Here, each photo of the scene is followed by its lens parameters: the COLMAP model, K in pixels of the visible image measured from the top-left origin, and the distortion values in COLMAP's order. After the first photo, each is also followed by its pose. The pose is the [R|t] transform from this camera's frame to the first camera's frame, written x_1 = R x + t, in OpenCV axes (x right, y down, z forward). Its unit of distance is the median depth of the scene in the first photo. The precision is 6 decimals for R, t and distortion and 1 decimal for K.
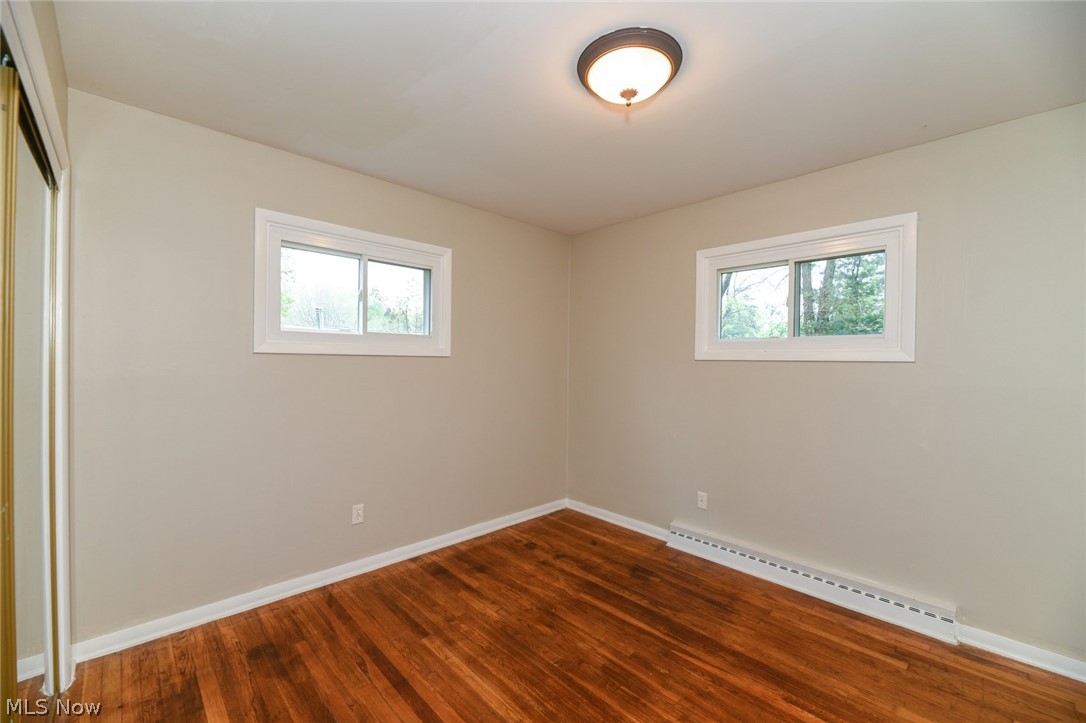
lens RADIAL K [[441.7, 0, 544.2], [0, 441.7, 362.1], [0, 0, 1]] dist [-0.000354, -0.000826]
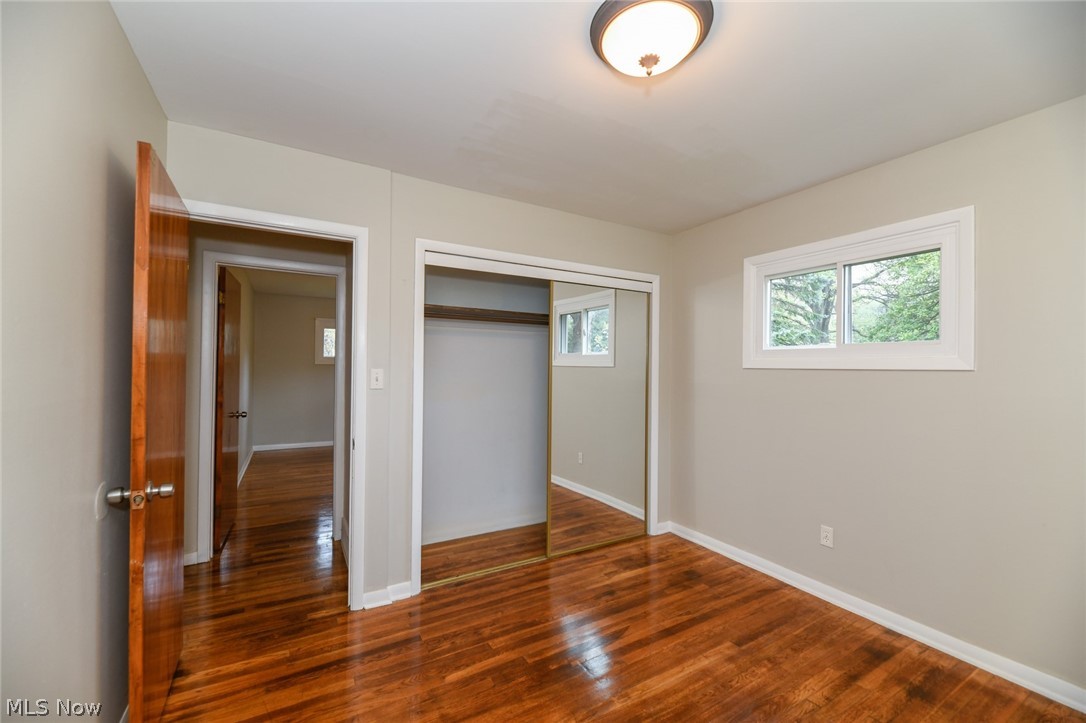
lens RADIAL K [[441.7, 0, 545.2], [0, 441.7, 363.2], [0, 0, 1]] dist [-0.000354, -0.000826]
pose [[-0.228548, -0.025145, -0.973208, 0.818226], [-0.021709, 0.999549, -0.020727, 0.005847], [0.973290, 0.016390, -0.228991, 0.780128]]
